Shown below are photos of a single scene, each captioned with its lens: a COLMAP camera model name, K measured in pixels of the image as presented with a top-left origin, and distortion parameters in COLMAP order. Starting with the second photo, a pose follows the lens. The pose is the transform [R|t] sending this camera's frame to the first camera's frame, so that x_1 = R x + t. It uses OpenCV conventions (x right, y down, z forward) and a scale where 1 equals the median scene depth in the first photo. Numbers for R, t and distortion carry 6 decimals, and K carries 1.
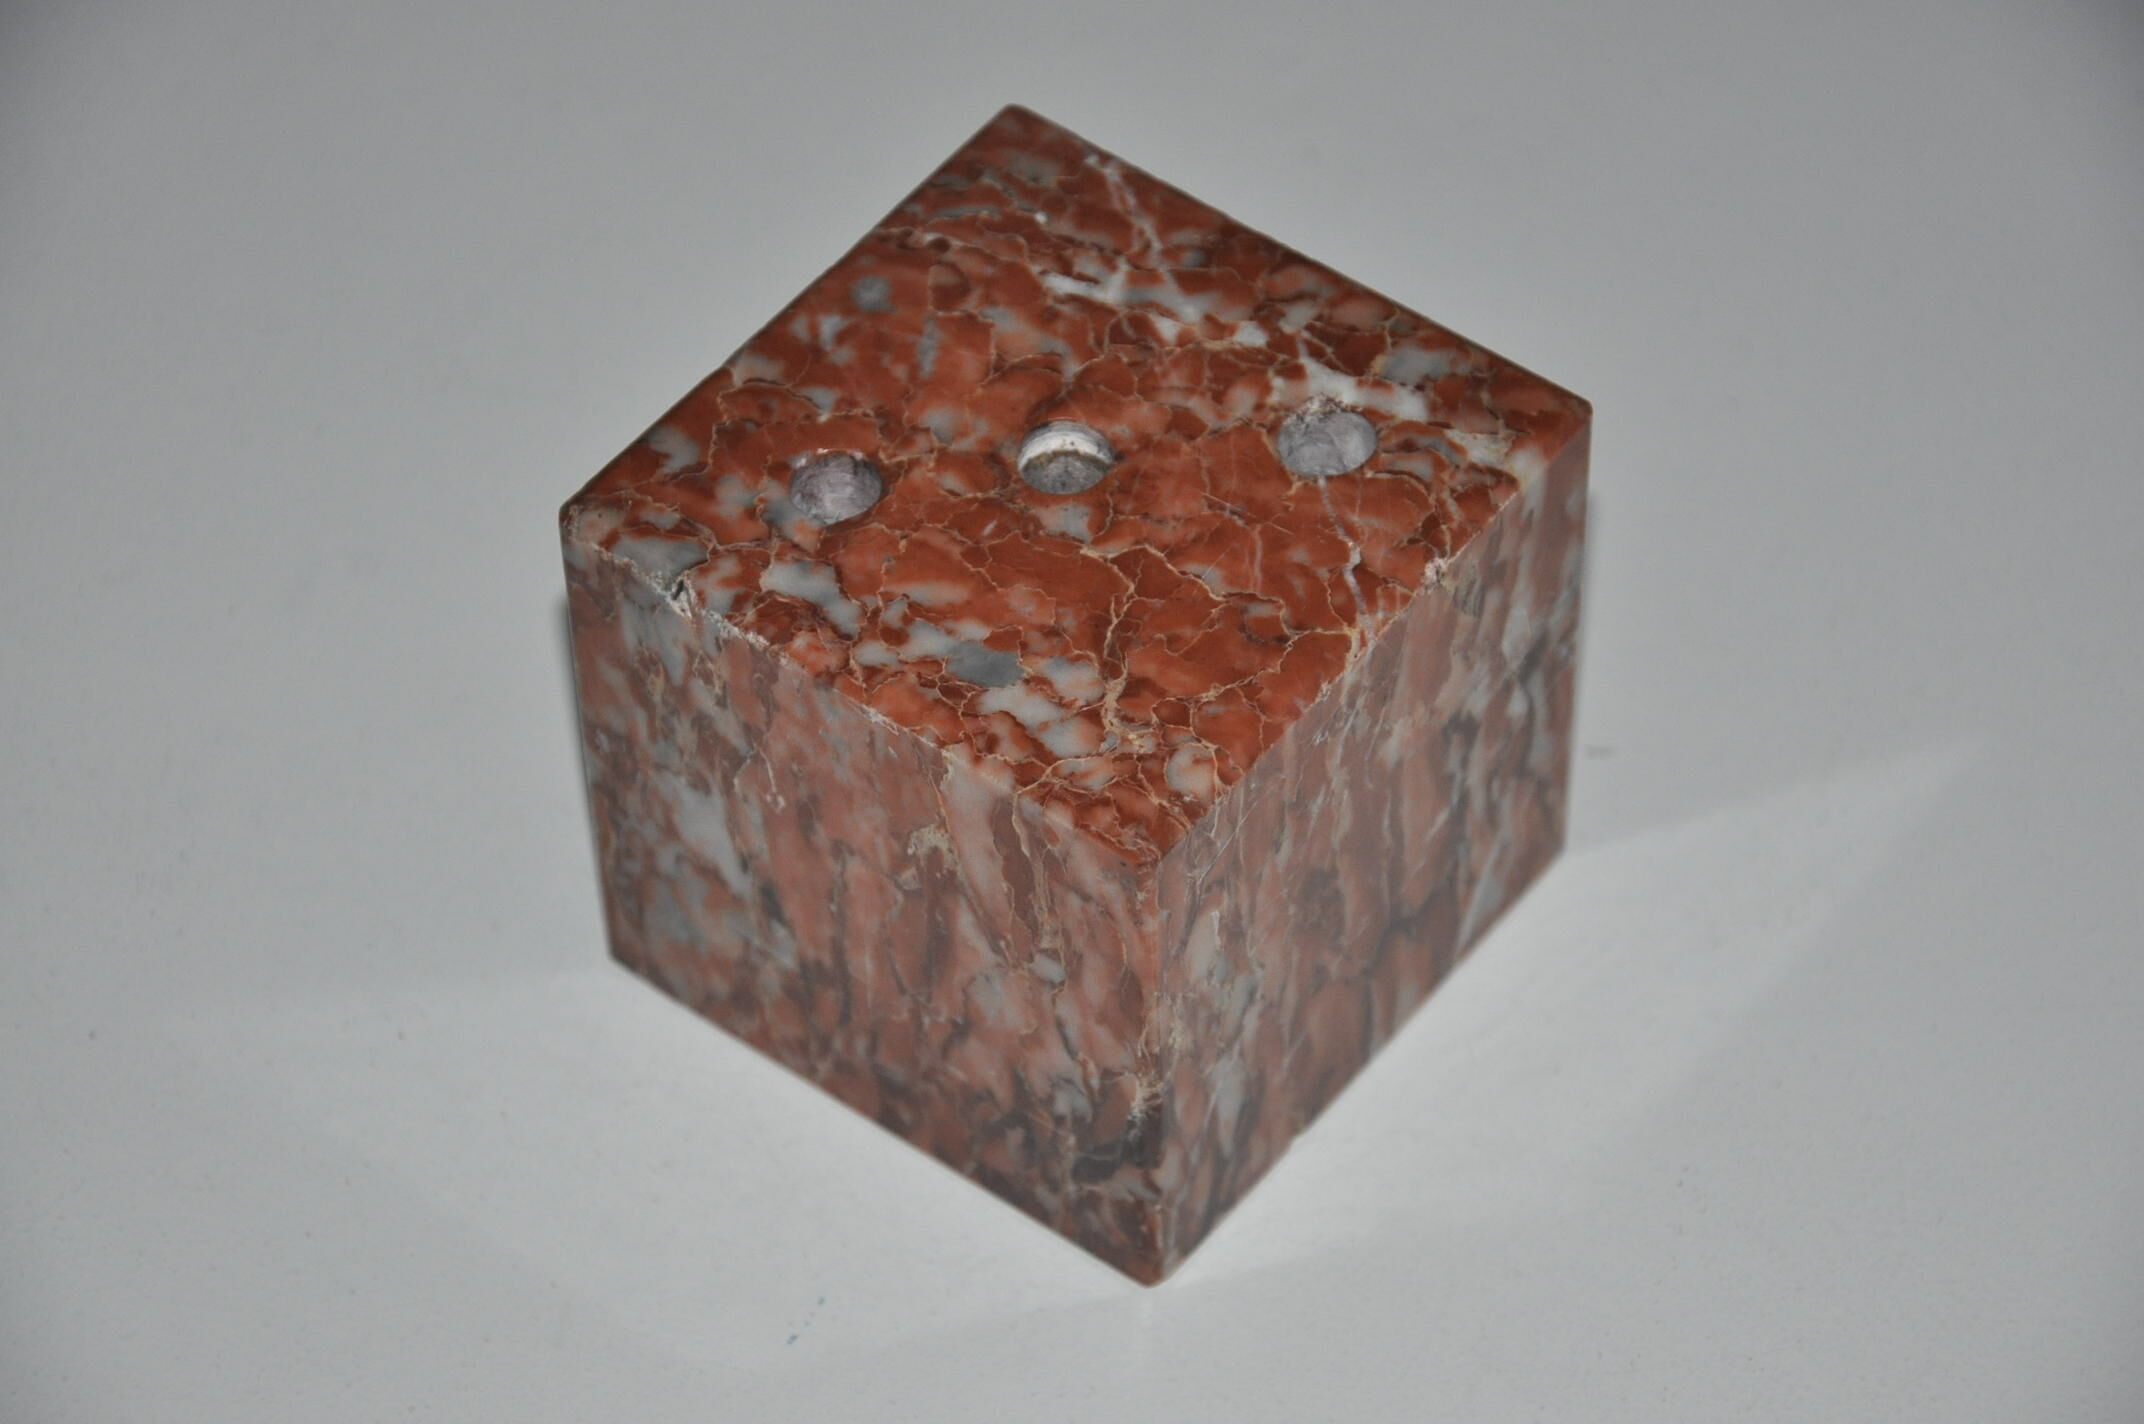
lens RADIAL K [[6838.0, 0, 1072.0], [0, 6838.0, 712.0], [0, 0, 1]] dist [0.571201, -0.103006]
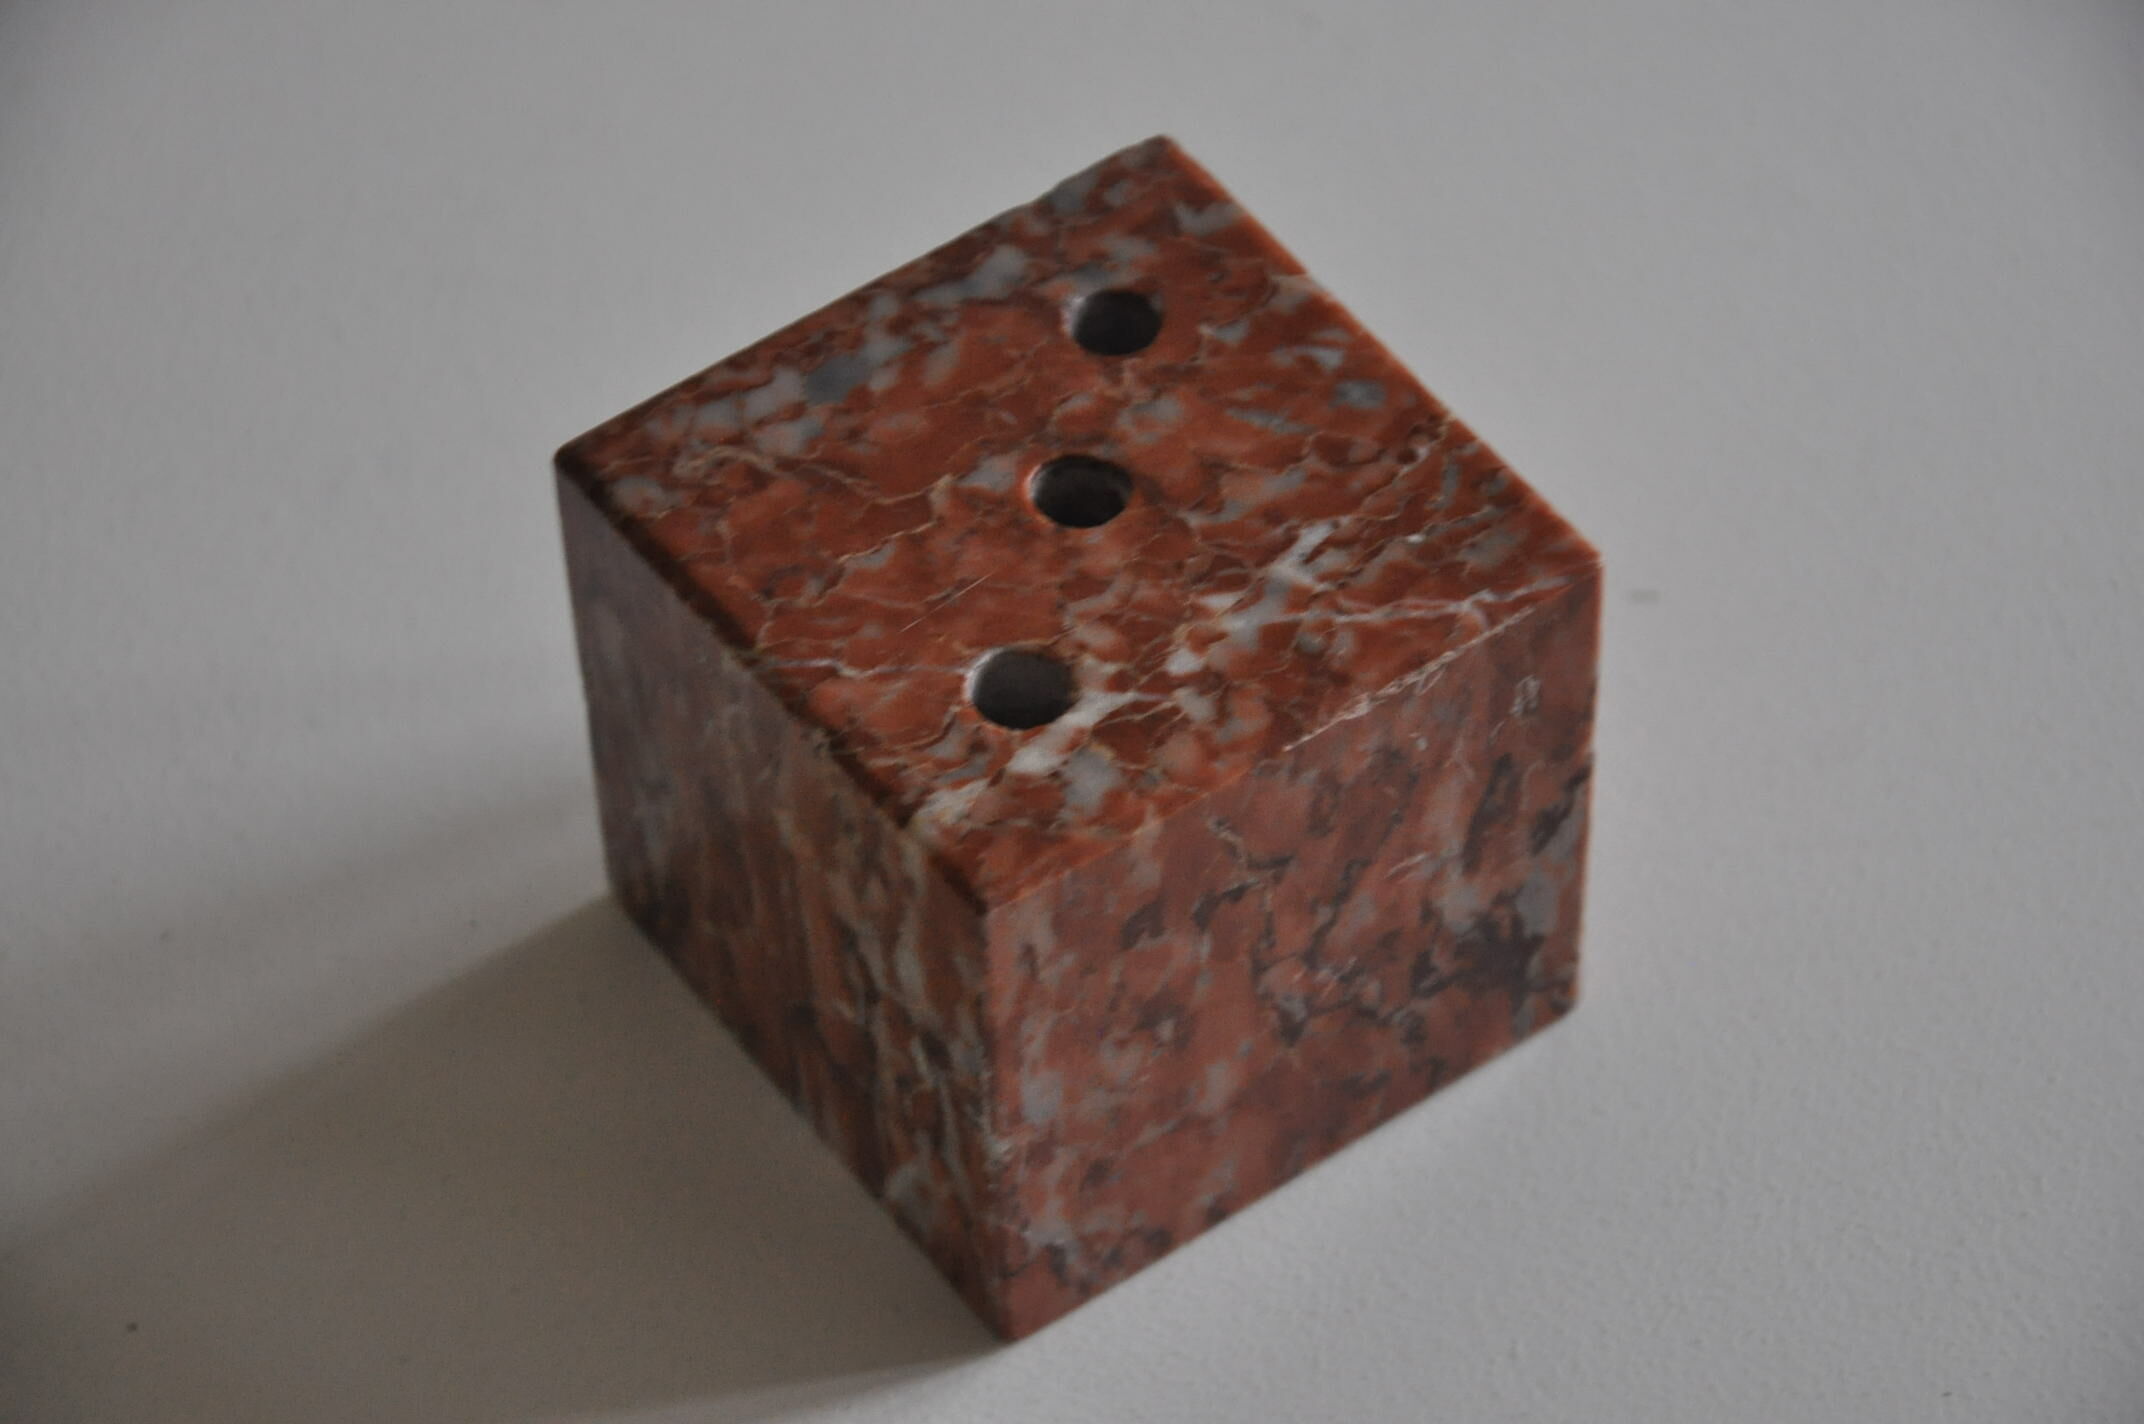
lens RADIAL K [[6838.0, 0, 1072.0], [0, 6838.0, 712.0], [0, 0, 1]] dist [0.571201, -0.103006]
pose [[-0.289014, 0.744408, -0.601937, 0.611784], [-0.701191, 0.263474, 0.662505, -0.676539], [0.651768, 0.613546, 0.445825, 0.580943]]
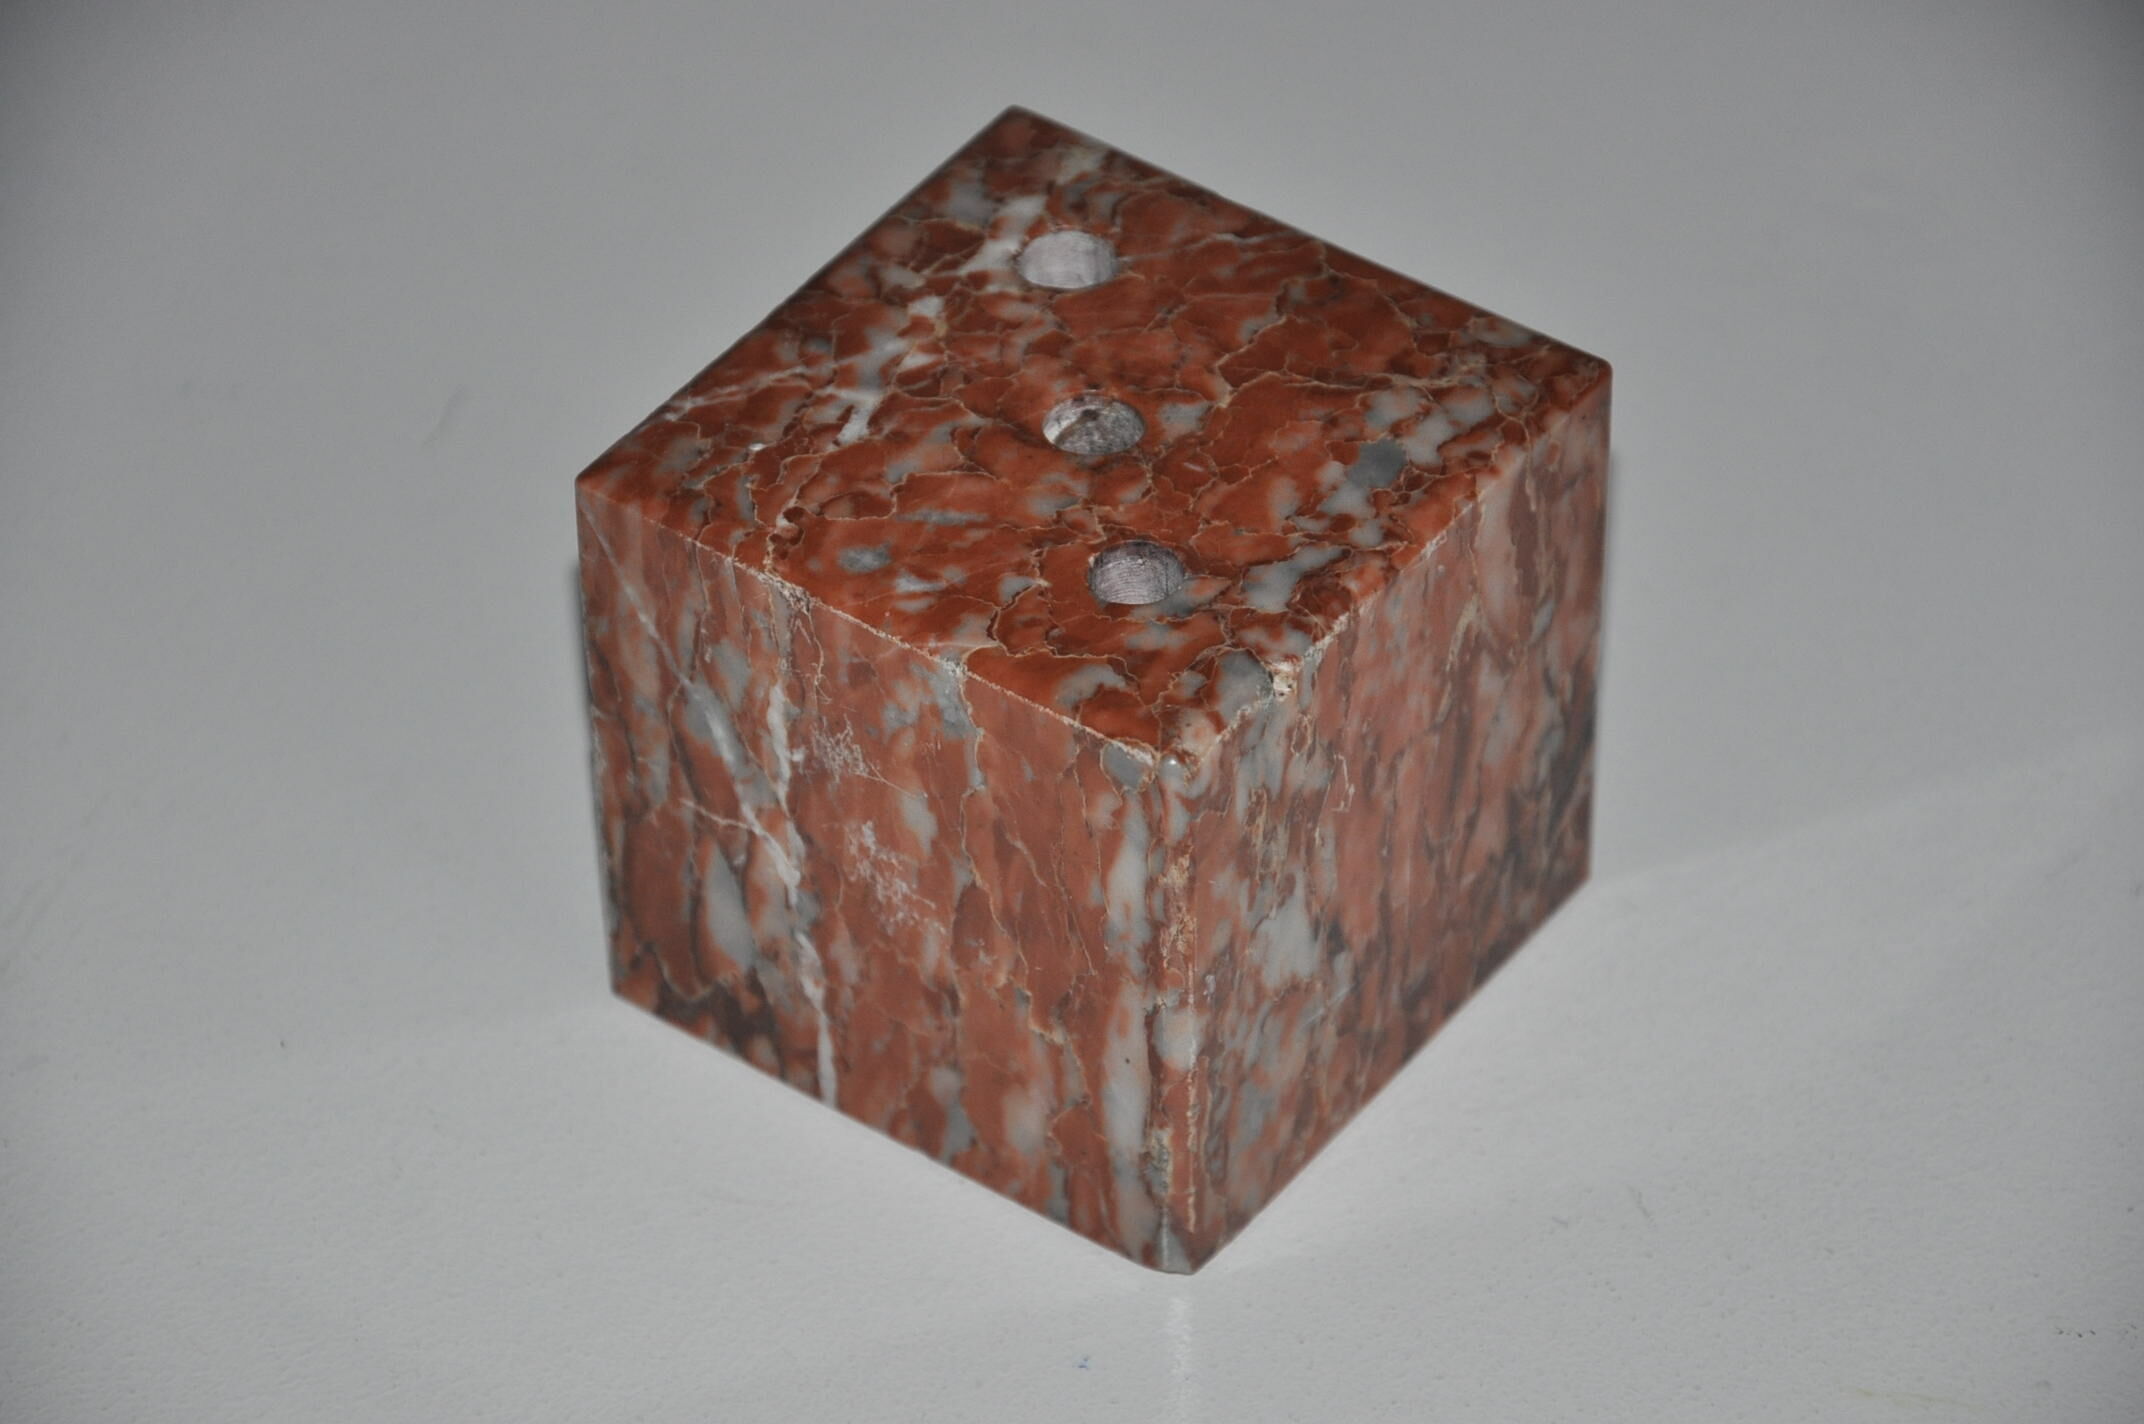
lens RADIAL K [[8613.2, 0, 1072.0], [0, 8613.2, 712.0], [0, 0, 1]] dist [0.905823, -0.758719]
pose [[-0.030191, -0.644665, 0.763869, -0.981681], [0.764587, 0.477342, 0.433071, -0.560388], [-0.643813, 0.597119, 0.478491, 0.428084]]
